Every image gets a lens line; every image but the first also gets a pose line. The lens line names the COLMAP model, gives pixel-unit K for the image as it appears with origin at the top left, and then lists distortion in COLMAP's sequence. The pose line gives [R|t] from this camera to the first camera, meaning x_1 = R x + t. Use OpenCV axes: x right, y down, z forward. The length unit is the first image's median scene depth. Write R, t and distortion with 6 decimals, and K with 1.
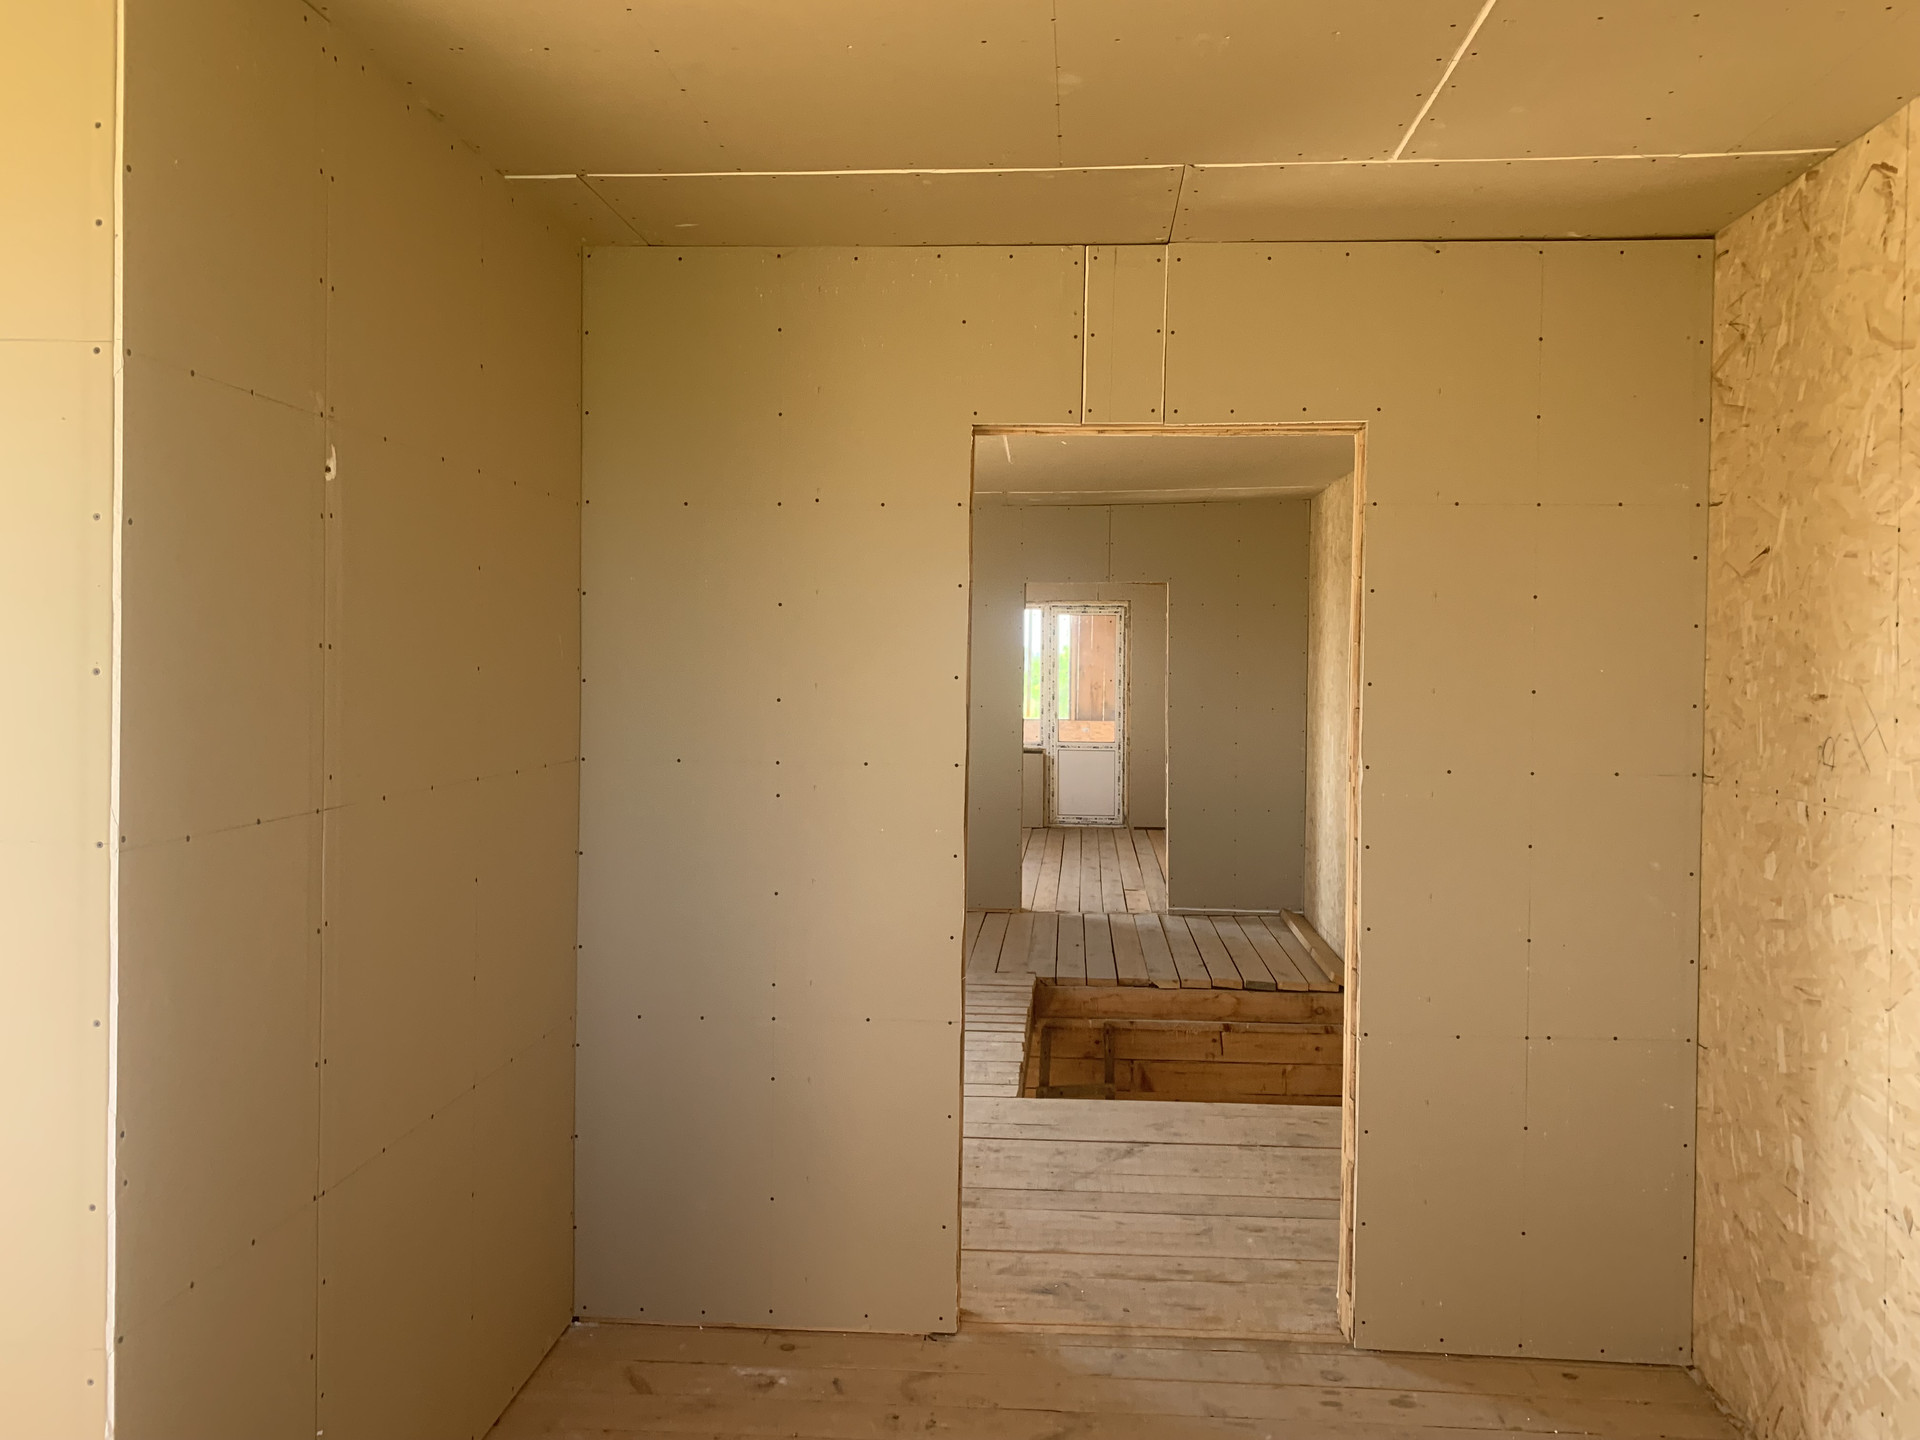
lens RADIAL K [[1456.8, 0, 962.0], [0, 1456.8, 683.6], [0, 0, 1]] dist [-0.006190, 0.005750]
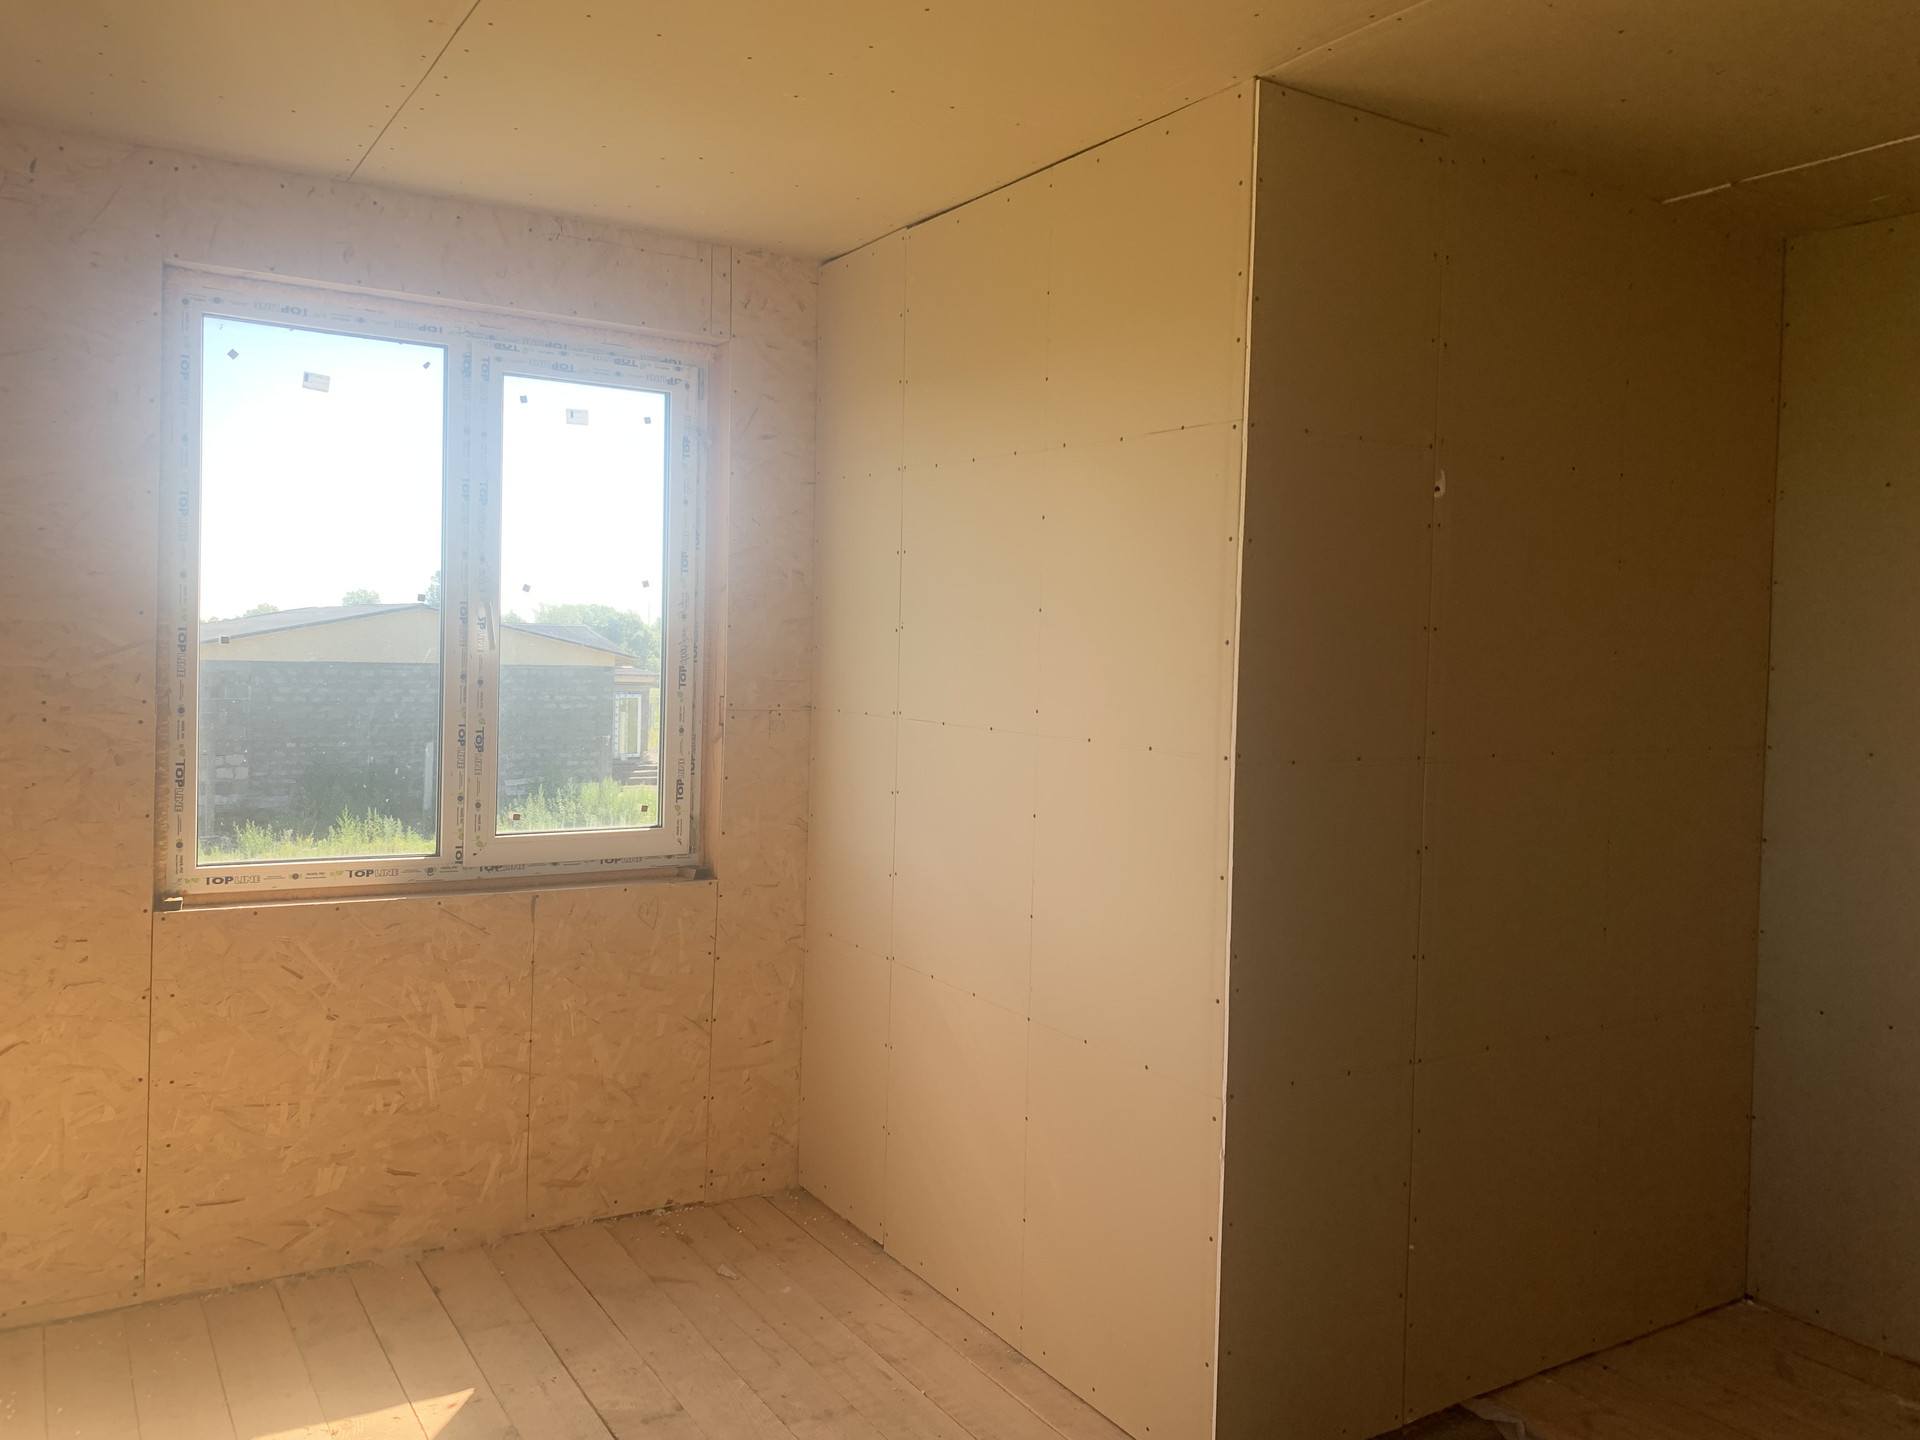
lens RADIAL K [[1456.8, 0, 962.0], [0, 1456.8, 683.6], [0, 0, 1]] dist [-0.006190, 0.005750]
pose [[0.595564, 0.020382, -0.803049, 0.356271], [-0.023863, 0.999686, 0.007675, 0.023137], [0.802953, 0.014592, 0.595864, -0.086539]]
